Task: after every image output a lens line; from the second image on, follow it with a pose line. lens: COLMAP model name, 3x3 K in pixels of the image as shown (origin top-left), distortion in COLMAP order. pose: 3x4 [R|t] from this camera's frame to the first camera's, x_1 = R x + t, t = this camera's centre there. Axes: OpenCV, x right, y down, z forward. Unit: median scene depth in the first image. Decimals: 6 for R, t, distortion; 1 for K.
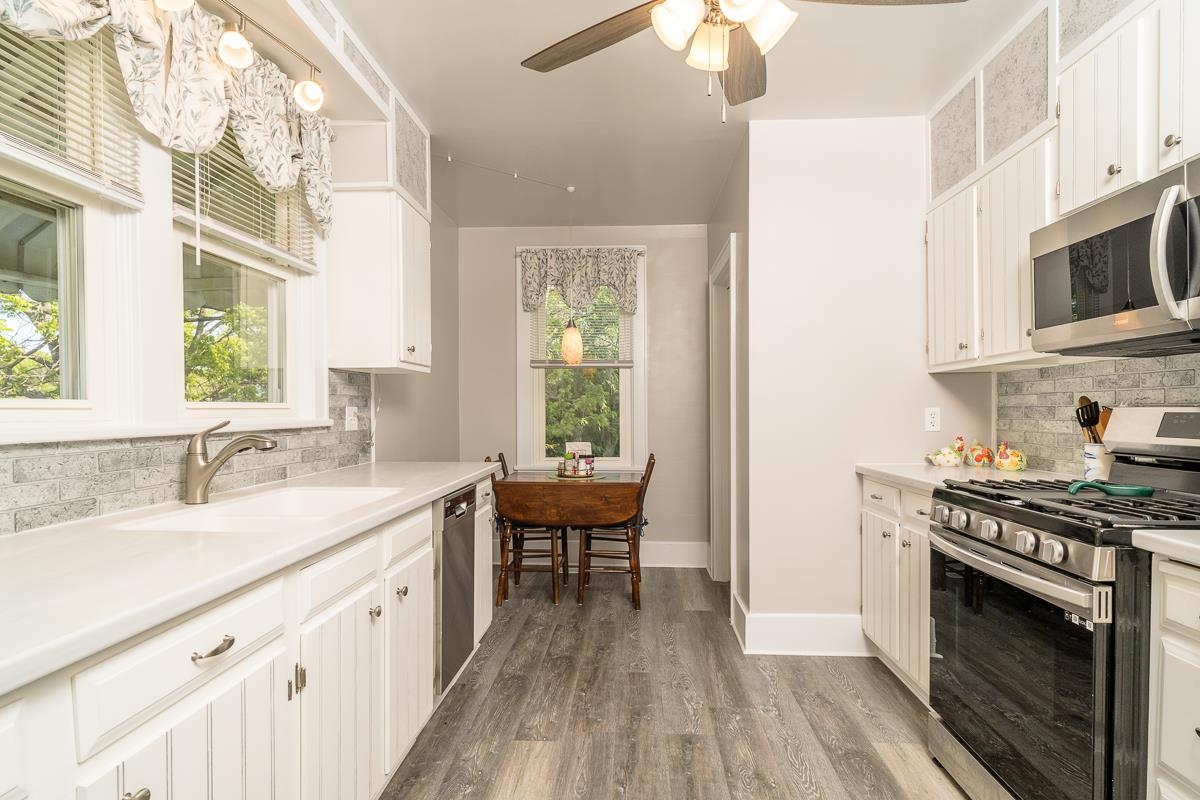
lens RADIAL K [[628.6, 0, 599.1], [0, 628.6, 406.3], [0, 0, 1]] dist [-0.003216, 0.002380]
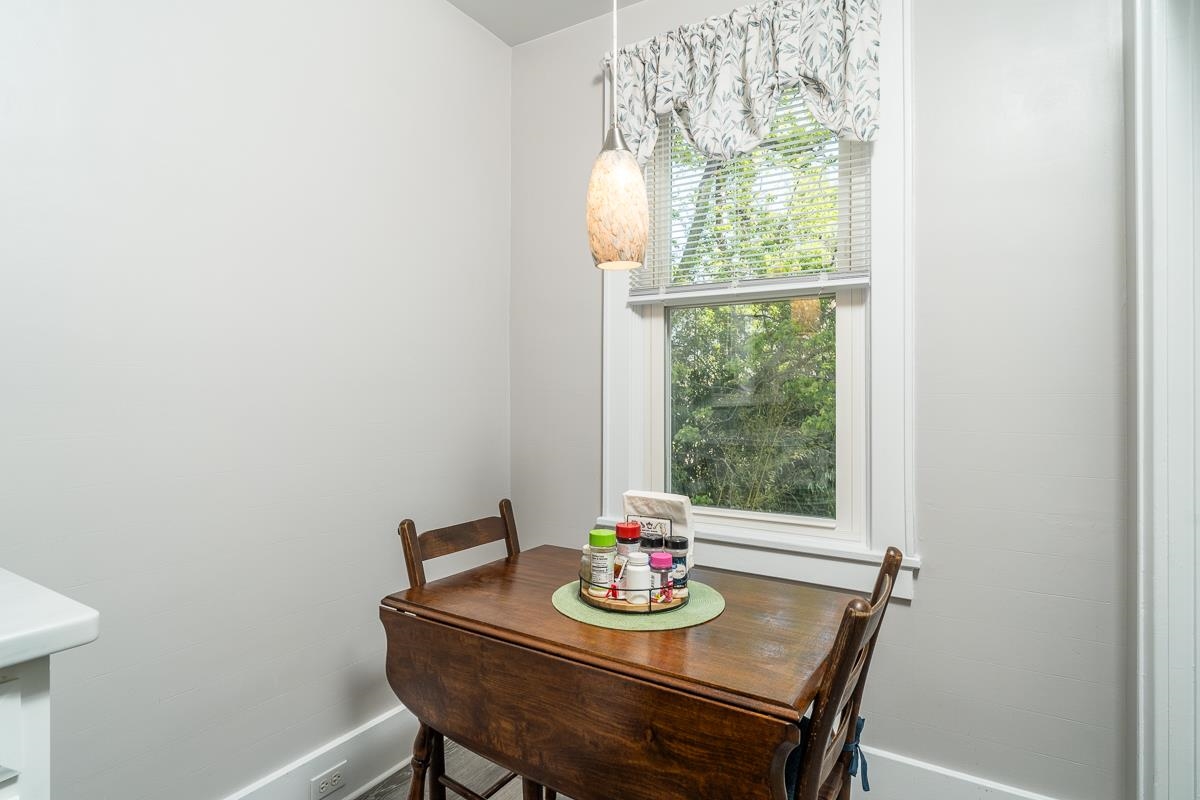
lens RADIAL K [[628.6, 0, 602.0], [0, 628.6, 397.2], [0, 0, 1]] dist [-0.003216, 0.002380]
pose [[0.884164, -0.001812, -0.467173, 0.088521], [0.001380, 0.999998, -0.001266, 0.005295], [0.467175, 0.000474, 0.884165, 0.594135]]
